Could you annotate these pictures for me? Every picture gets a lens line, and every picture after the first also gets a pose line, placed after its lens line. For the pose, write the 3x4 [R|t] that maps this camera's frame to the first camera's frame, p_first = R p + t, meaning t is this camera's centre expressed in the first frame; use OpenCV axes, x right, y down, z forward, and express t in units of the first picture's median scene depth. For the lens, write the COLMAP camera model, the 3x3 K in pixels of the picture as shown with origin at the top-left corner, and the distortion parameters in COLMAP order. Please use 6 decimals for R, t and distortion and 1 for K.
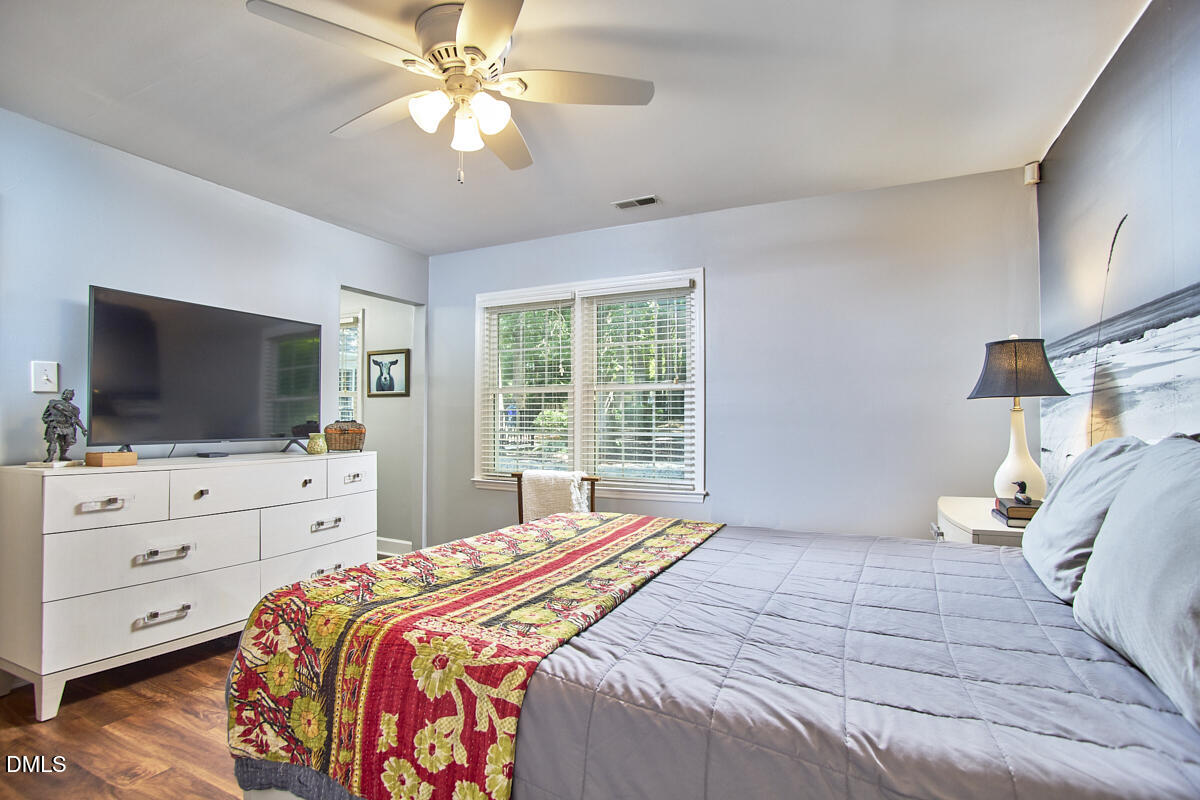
lens RADIAL K [[594.1, 0, 600.0], [0, 594.1, 400.0], [0, 0, 1]] dist [-0.048160, 0.000290]
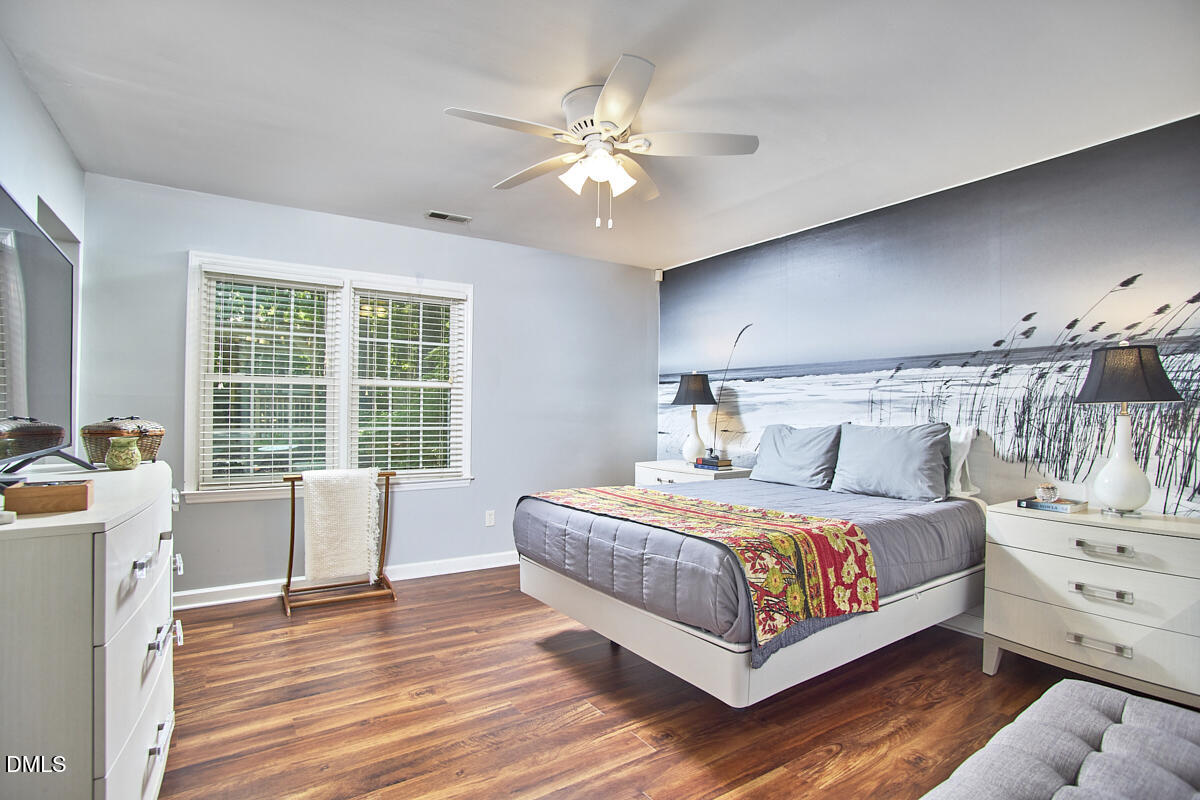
lens RADIAL K [[582.4, 0, 598.9], [0, 582.4, 413.6], [0, 0, 1]] dist [-0.069033, 0.000097]
pose [[0.481950, 0.000027, 0.876199, -1.703755], [-0.032375, 0.999318, 0.017777, 0.003756], [-0.875600, -0.036935, 0.481622, 0.536998]]
